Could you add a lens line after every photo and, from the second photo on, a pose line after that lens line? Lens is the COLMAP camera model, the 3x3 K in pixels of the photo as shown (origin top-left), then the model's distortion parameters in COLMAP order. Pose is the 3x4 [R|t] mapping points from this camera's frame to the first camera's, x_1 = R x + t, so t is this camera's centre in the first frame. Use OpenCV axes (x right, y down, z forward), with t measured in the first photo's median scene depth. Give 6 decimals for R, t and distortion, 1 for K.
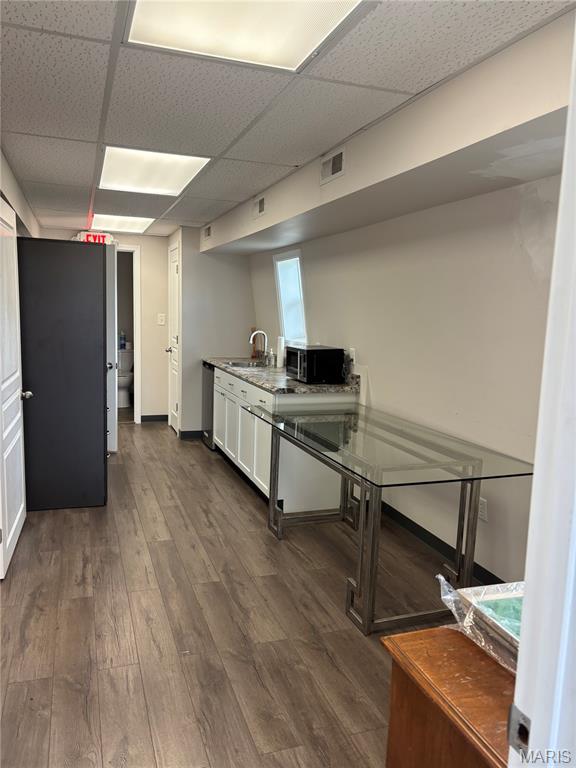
lens RADIAL K [[580.5, 0, 286.4], [0, 580.5, 385.7], [0, 0, 1]] dist [0.014818, 0.000387]
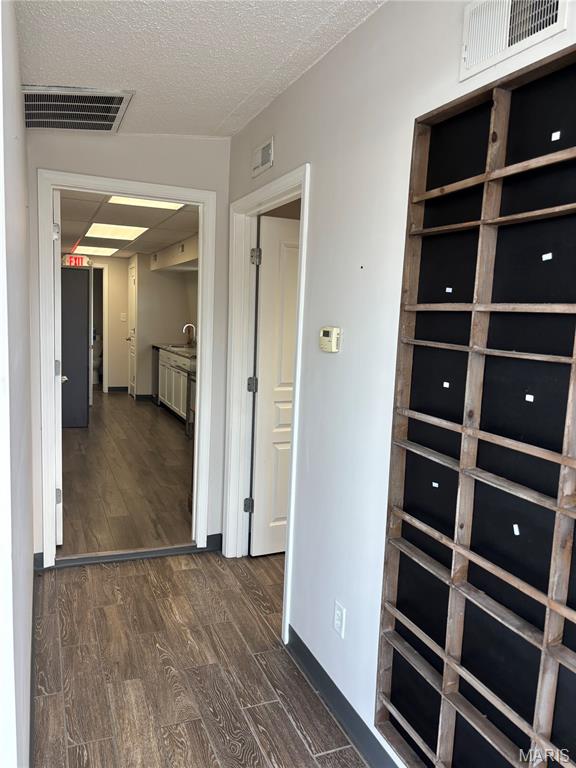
lens RADIAL K [[580.5, 0, 288.9], [0, 580.5, 384.0], [0, 0, 1]] dist [0.014818, 0.000387]
pose [[0.998040, 0.001179, 0.062569, 0.109599], [-0.000518, 0.999944, -0.010589, 0.071545], [-0.062578, 0.010536, 0.997984, -0.483740]]
